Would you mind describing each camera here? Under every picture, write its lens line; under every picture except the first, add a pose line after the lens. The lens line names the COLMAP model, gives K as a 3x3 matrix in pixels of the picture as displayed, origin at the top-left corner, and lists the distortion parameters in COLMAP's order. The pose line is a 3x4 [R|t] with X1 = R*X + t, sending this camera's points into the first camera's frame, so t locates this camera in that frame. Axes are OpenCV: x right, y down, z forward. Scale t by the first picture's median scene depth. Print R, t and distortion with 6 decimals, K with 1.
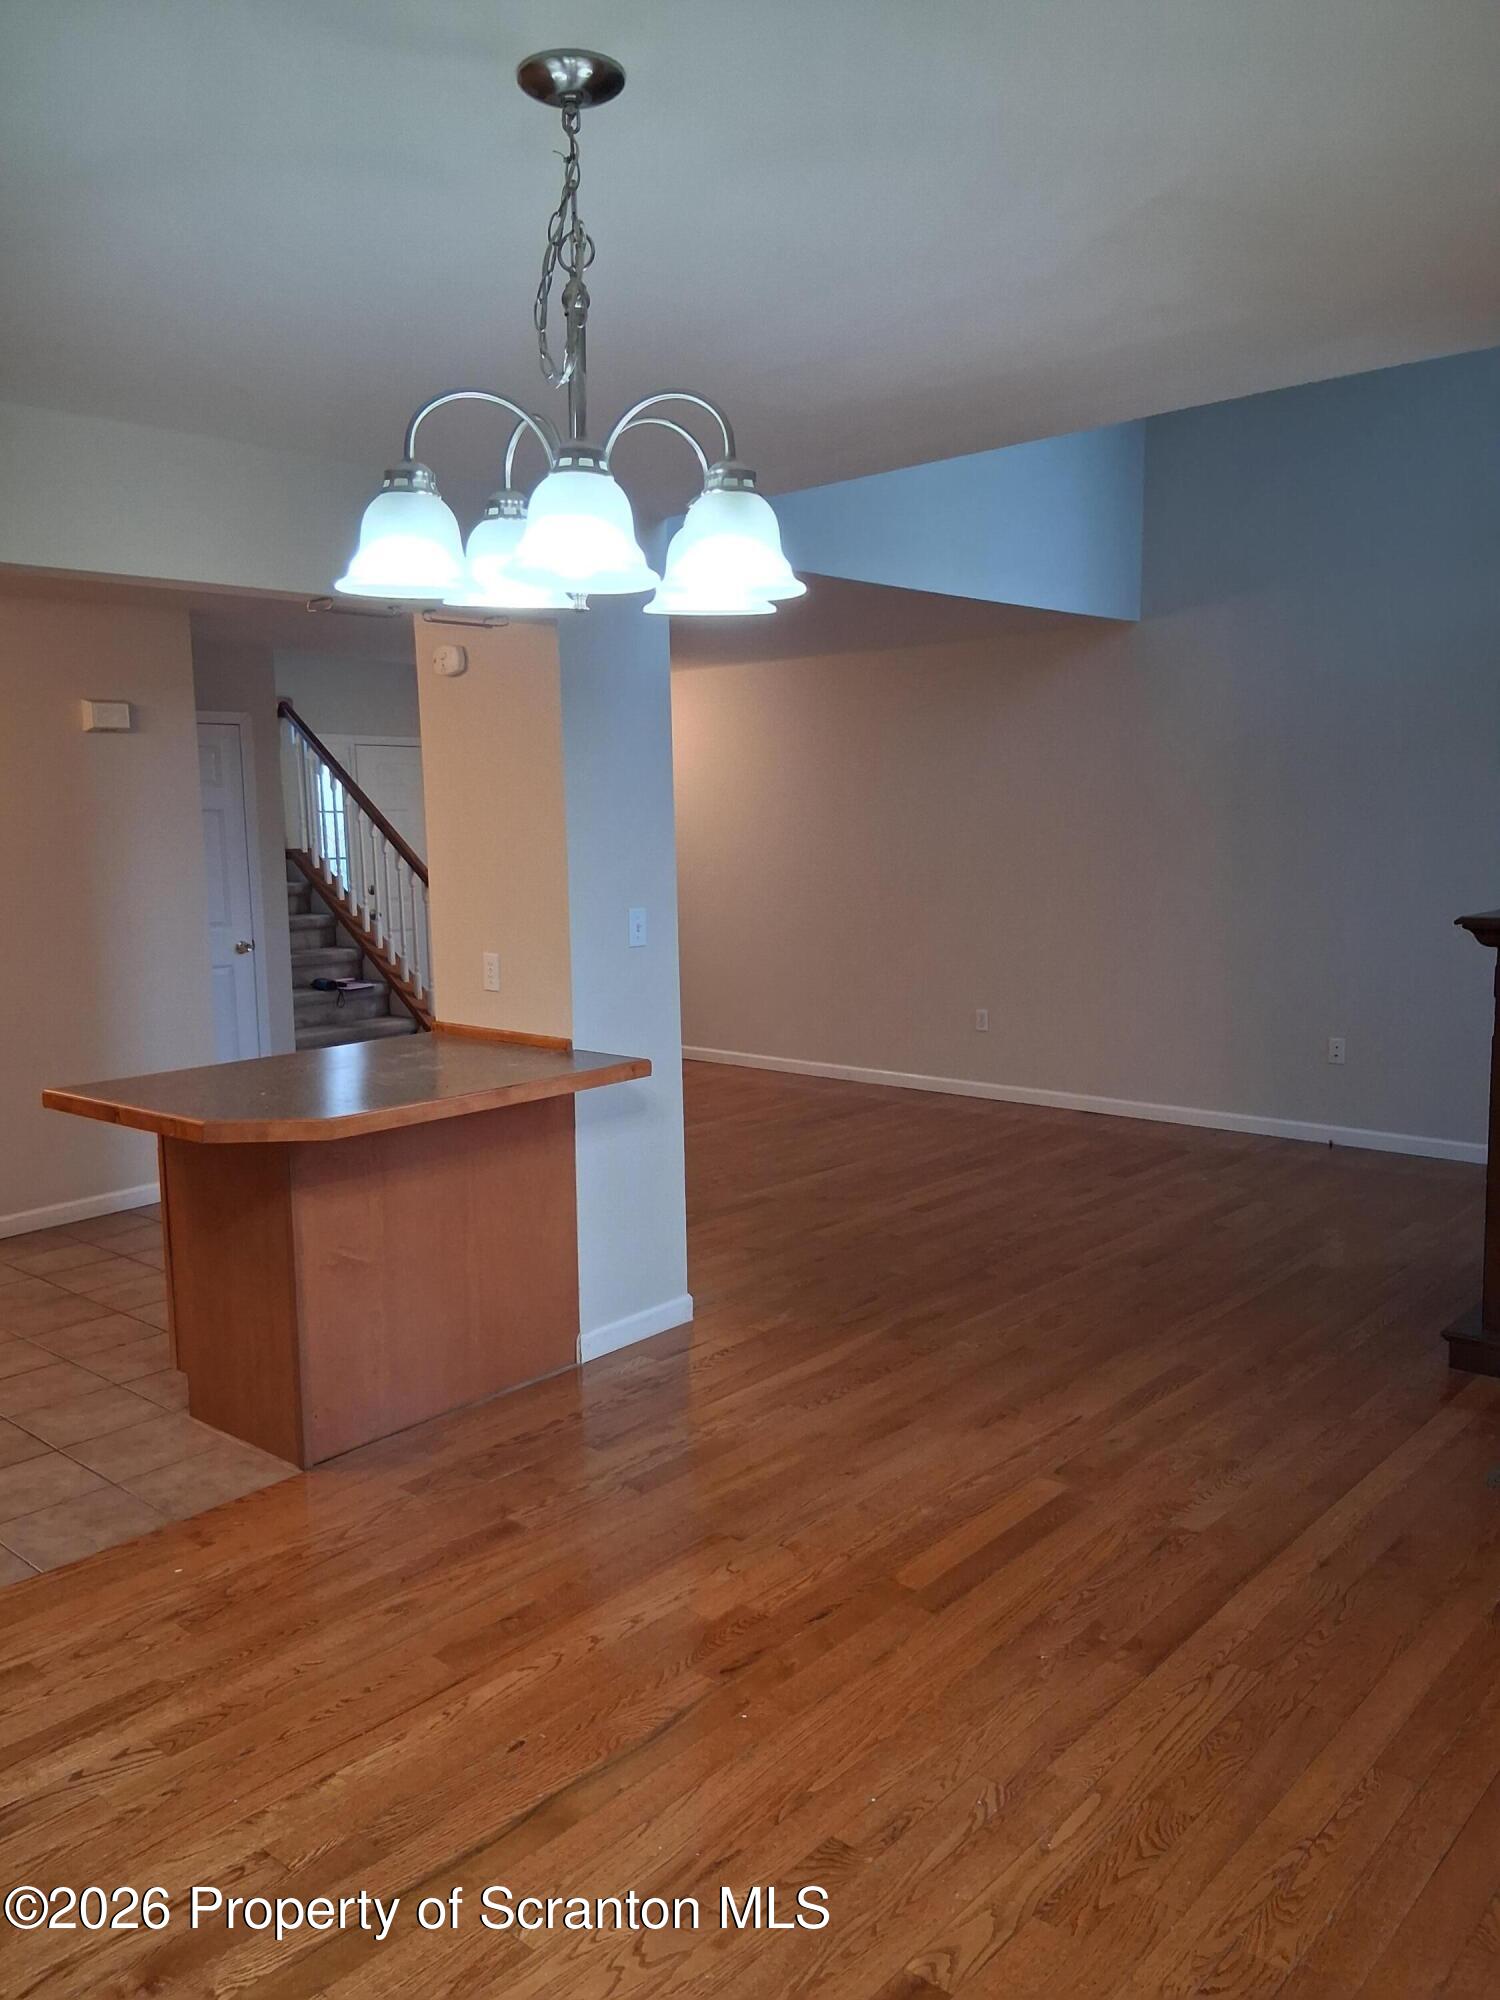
lens RADIAL K [[1518.2, 0, 759.1], [0, 1518.2, 994.3], [0, 0, 1]] dist [0.124987, -0.218251]
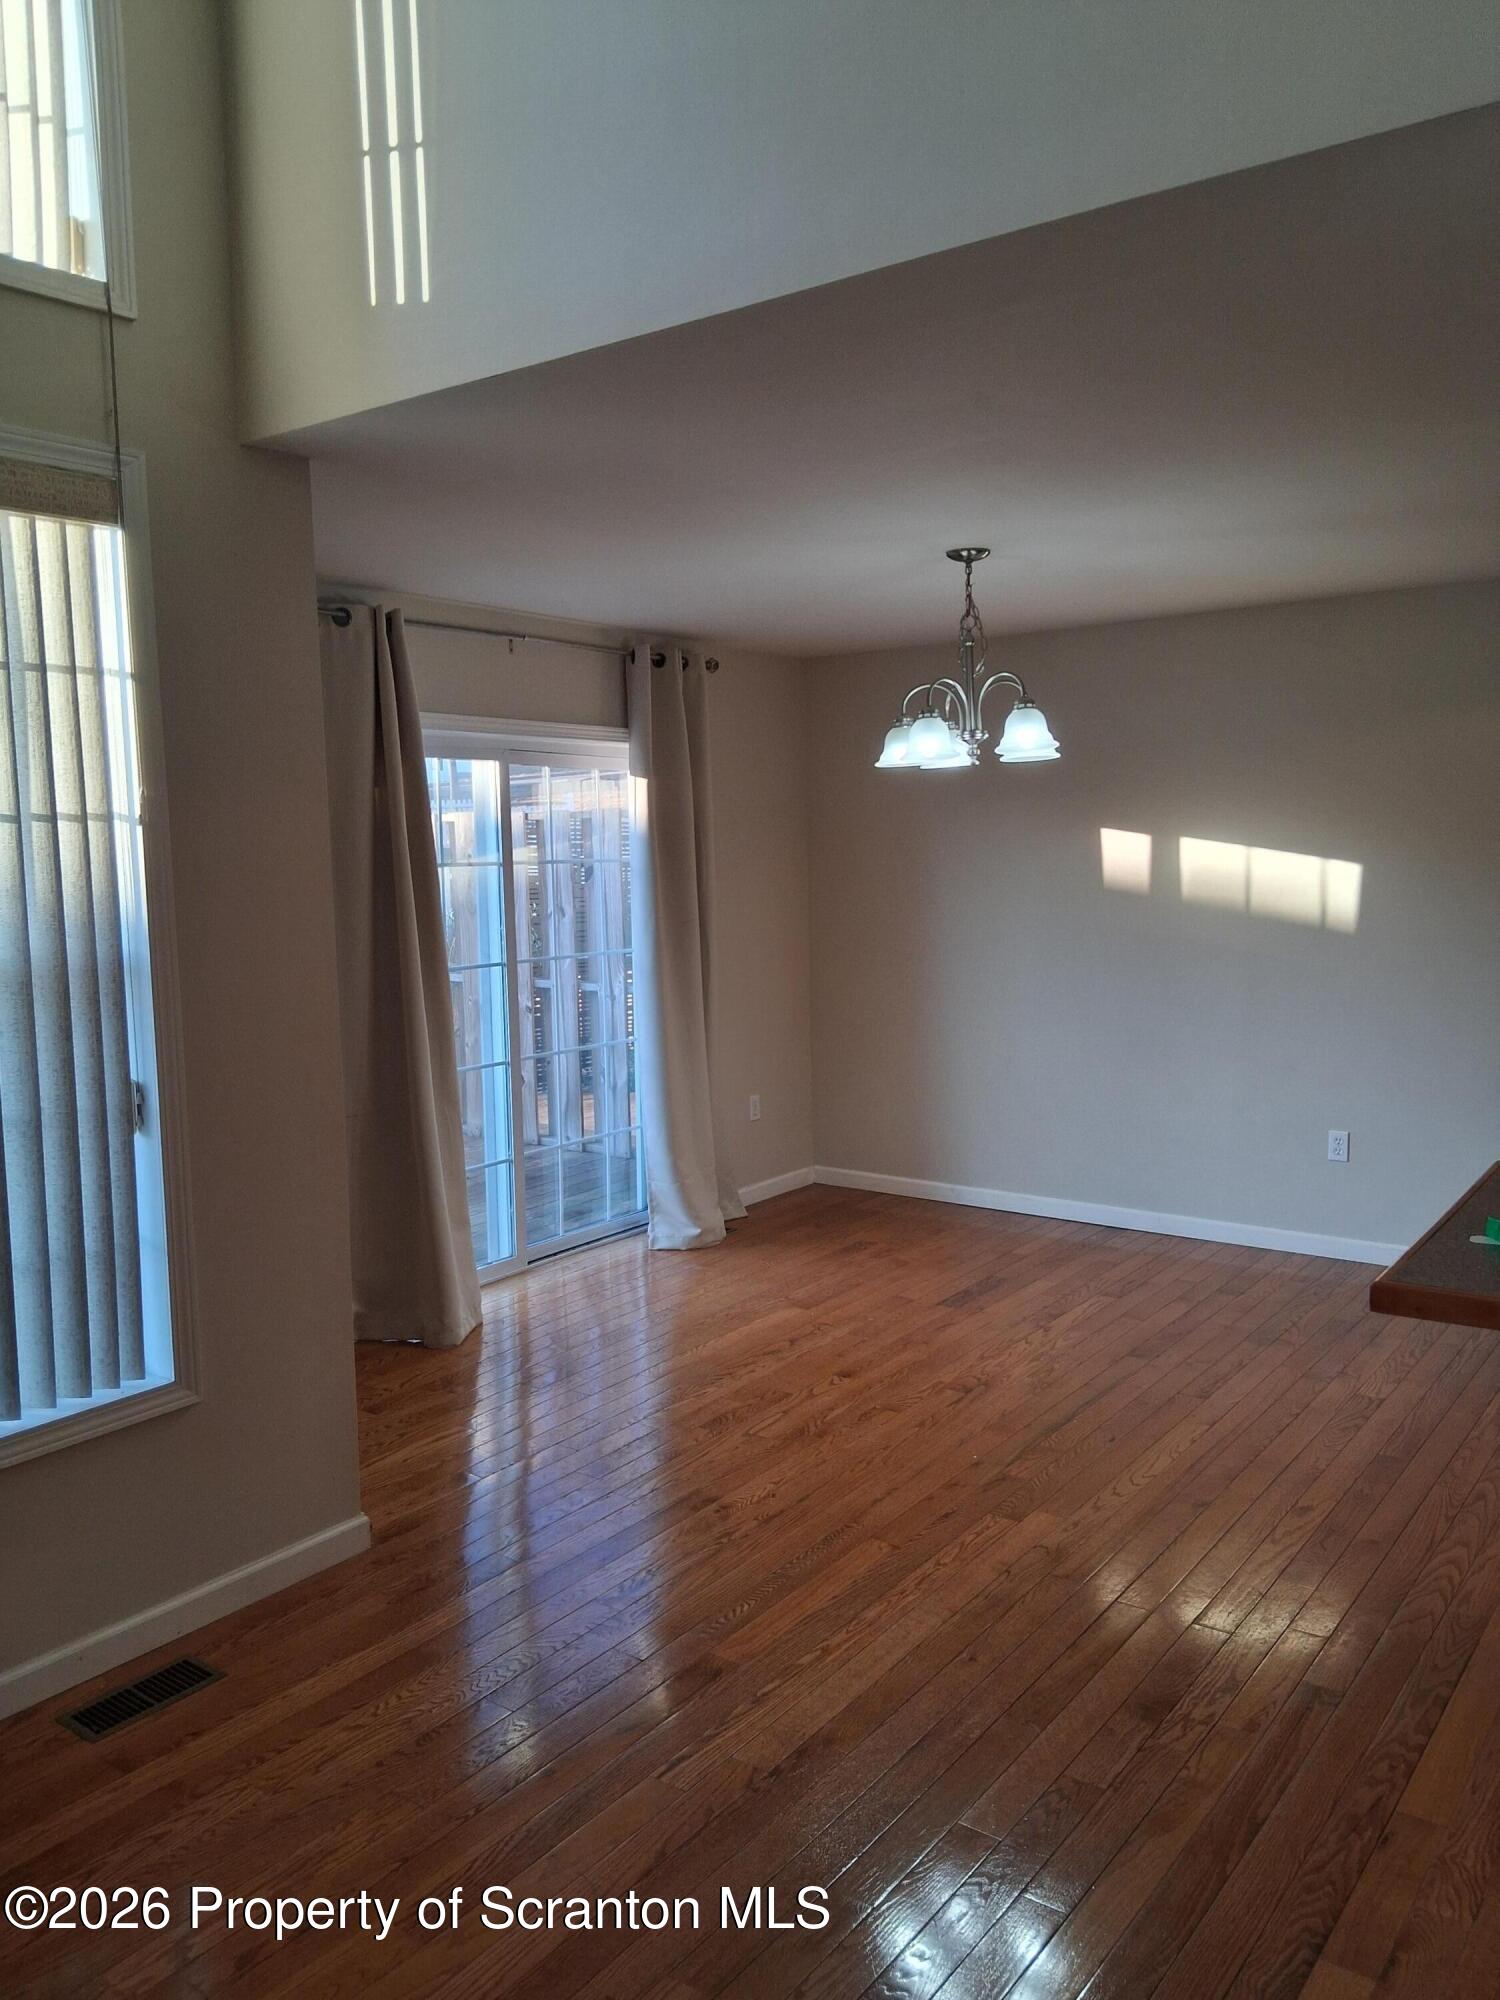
lens RADIAL K [[1518.2, 0, 759.1], [0, 1518.2, 994.3], [0, 0, 1]] dist [0.124987, -0.218251]
pose [[-0.994812, 0.048831, -0.089246, 0.202966], [0.028582, 0.976092, 0.215469, -0.192261], [0.097634, 0.211800, -0.972424, 1.534180]]
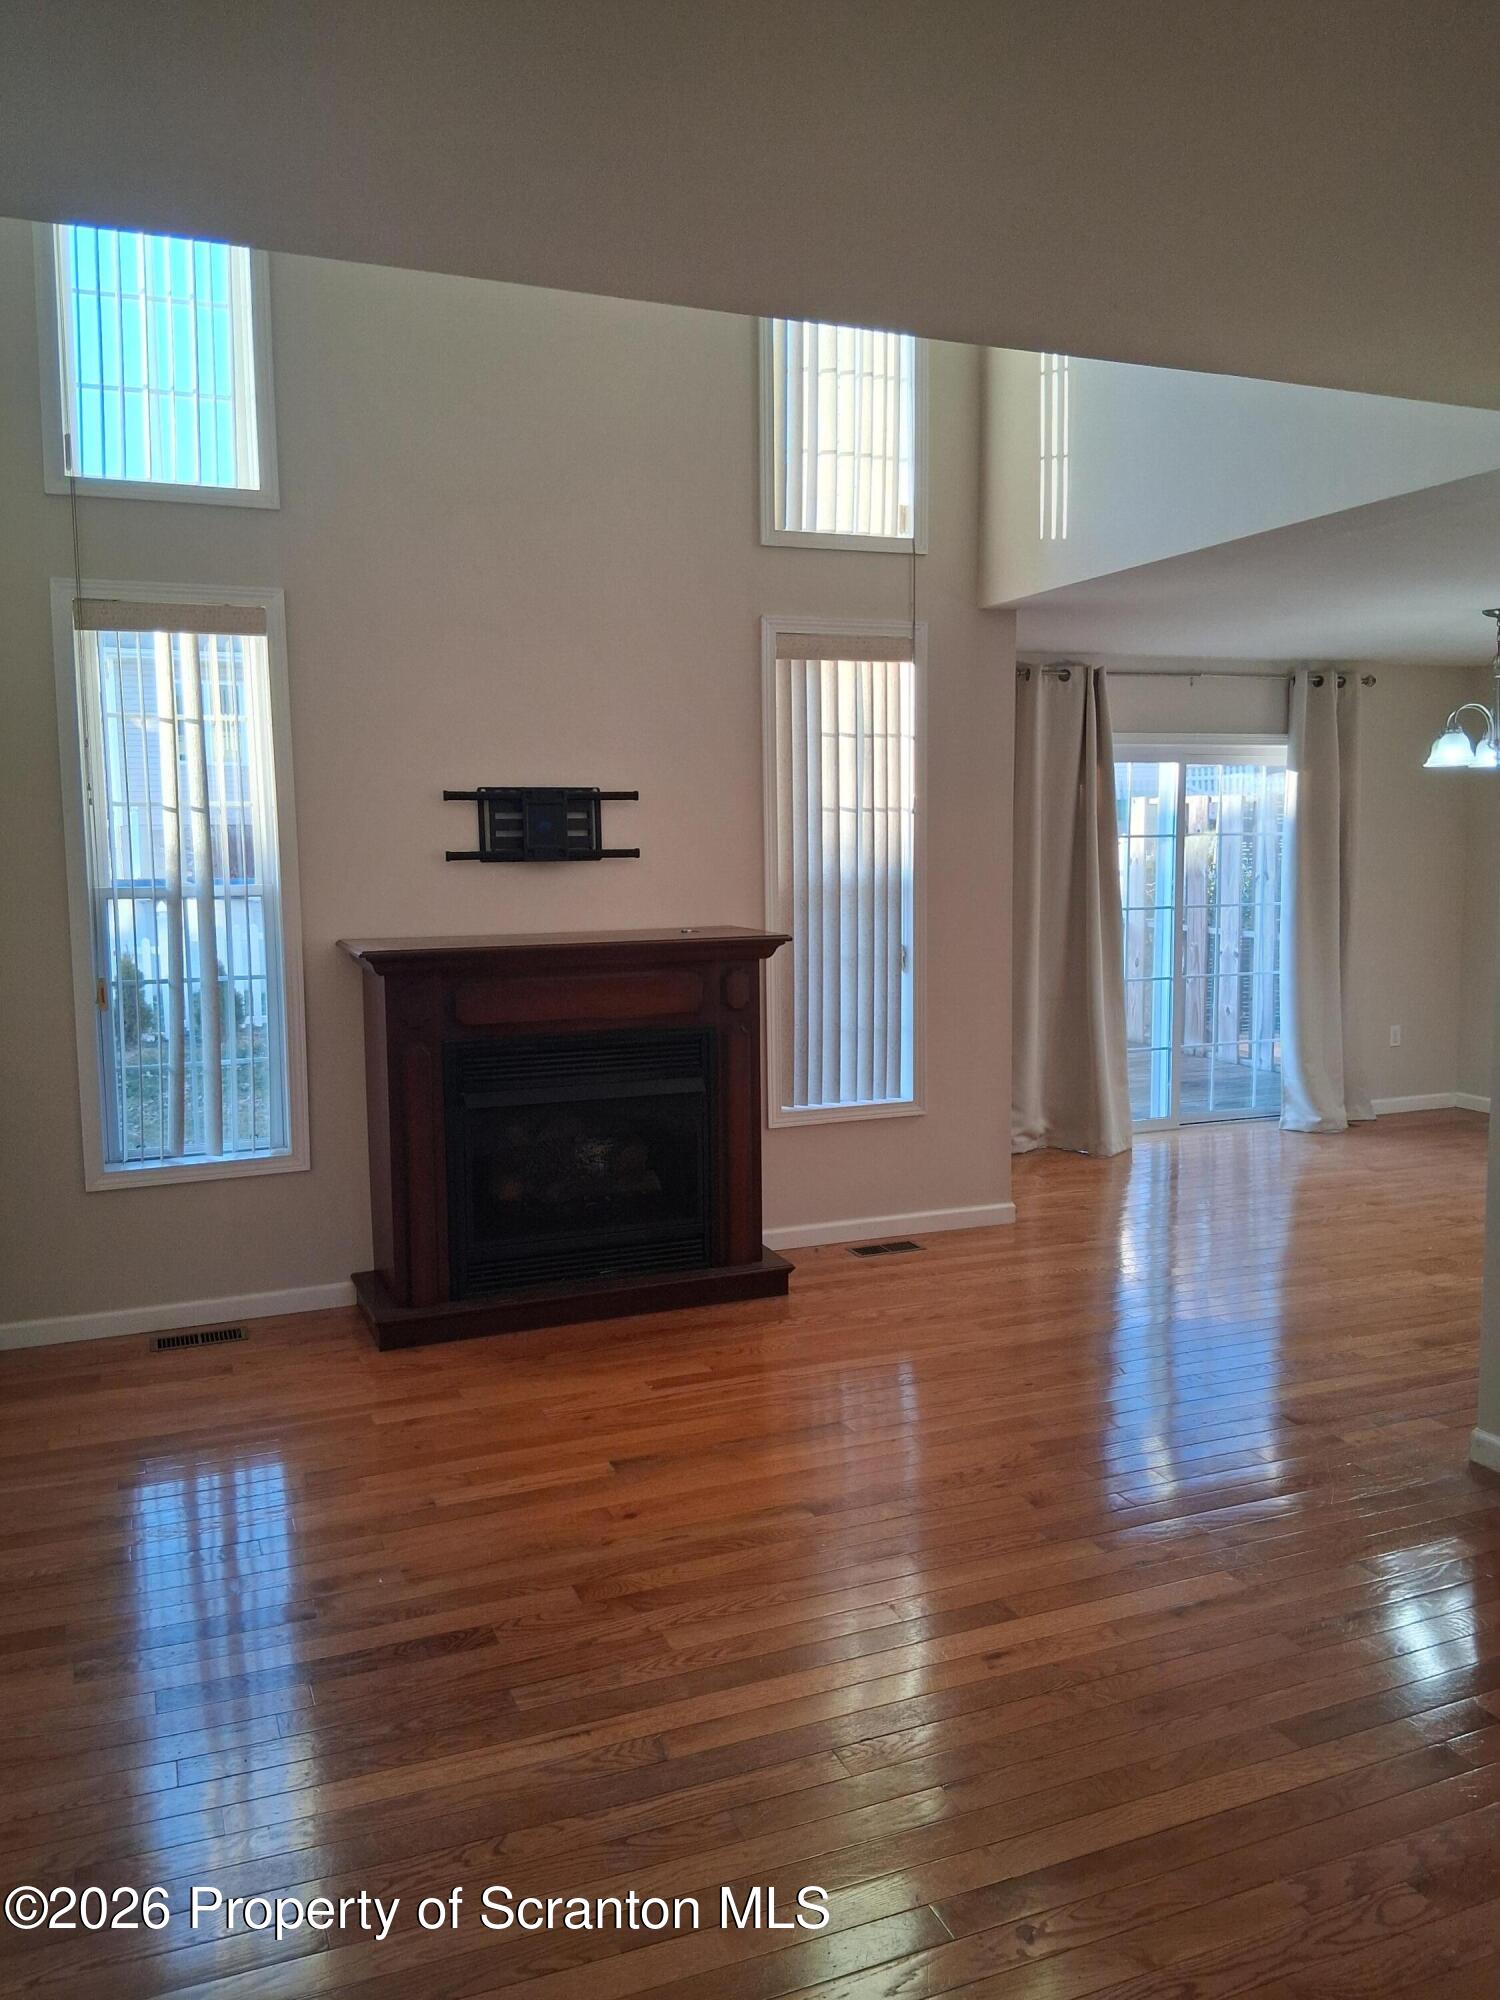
lens RADIAL K [[1518.2, 0, 759.1], [0, 1518.2, 994.3], [0, 0, 1]] dist [0.124987, -0.218251]
pose [[-0.900869, -0.017127, 0.433753, -0.061313], [0.078429, 0.976355, 0.201443, -0.253441], [-0.426947, 0.215492, -0.878225, 2.116228]]
